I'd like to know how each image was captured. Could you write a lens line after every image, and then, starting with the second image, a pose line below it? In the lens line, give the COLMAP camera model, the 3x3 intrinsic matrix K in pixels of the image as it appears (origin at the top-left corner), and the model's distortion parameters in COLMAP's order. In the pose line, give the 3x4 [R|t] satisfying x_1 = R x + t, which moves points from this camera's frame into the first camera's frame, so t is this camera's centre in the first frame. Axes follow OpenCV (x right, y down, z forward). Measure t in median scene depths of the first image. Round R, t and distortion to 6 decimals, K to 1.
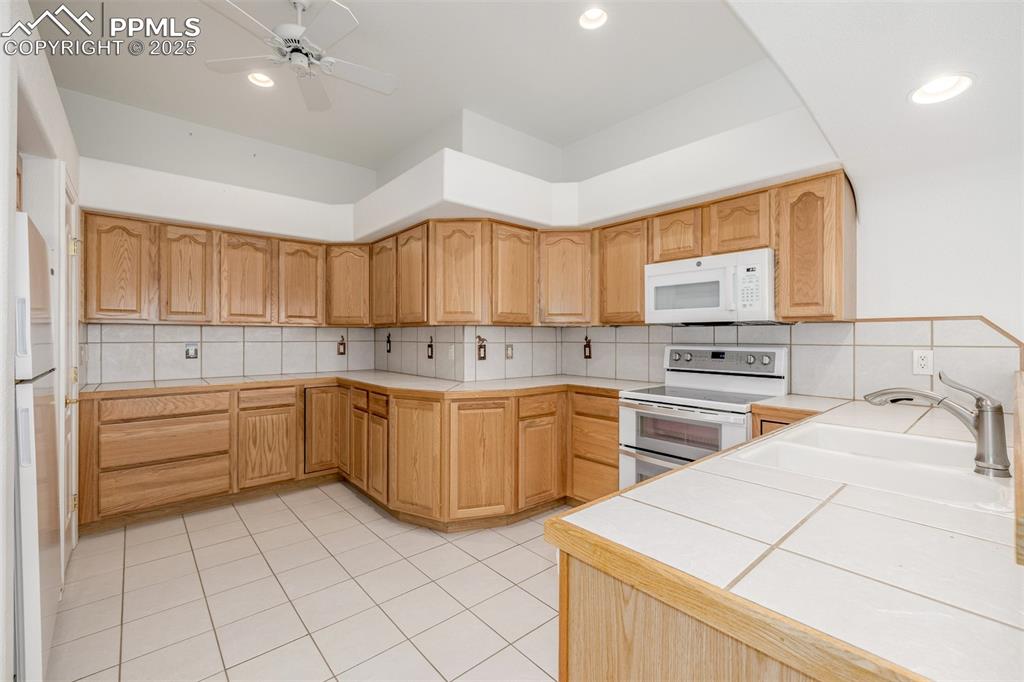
lens RADIAL K [[434.0, 0, 504.6], [0, 434.0, 338.1], [0, 0, 1]] dist [-0.001483, 0.000663]
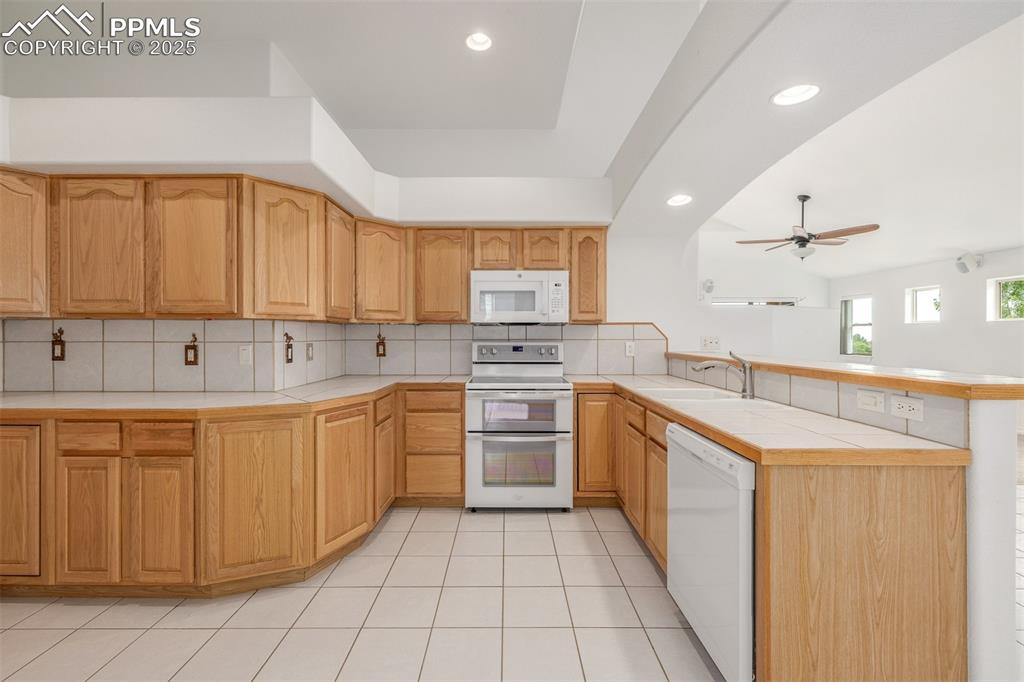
lens RADIAL K [[434.0, 0, 504.3], [0, 434.0, 338.4], [0, 0, 1]] dist [-0.001483, 0.000663]
pose [[0.649475, -0.007434, 0.760346, -0.451513], [0.003709, 0.999971, 0.006609, 0.000850], [-0.760374, -0.001473, 0.649484, 0.186217]]
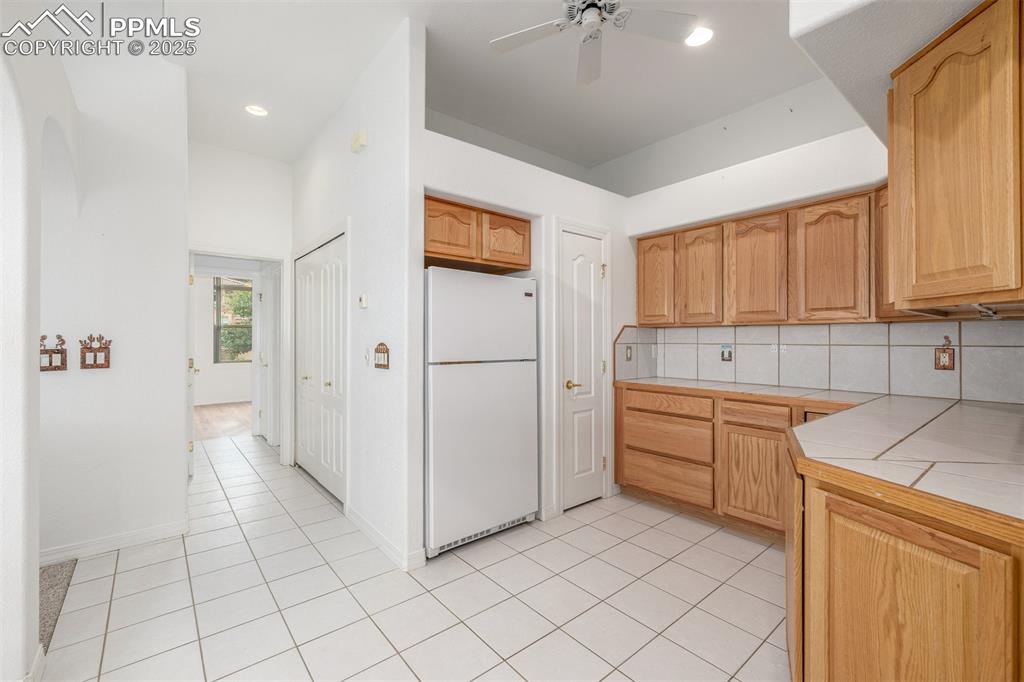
lens RADIAL K [[434.0, 0, 514.2], [0, 434.0, 338.2], [0, 0, 1]] dist [-0.001483, 0.000663]
pose [[-0.014389, -0.002814, -0.999893, 0.281340], [-0.002288, 0.999994, -0.002782, 0.000520], [0.999894, 0.002248, -0.014396, 0.621732]]
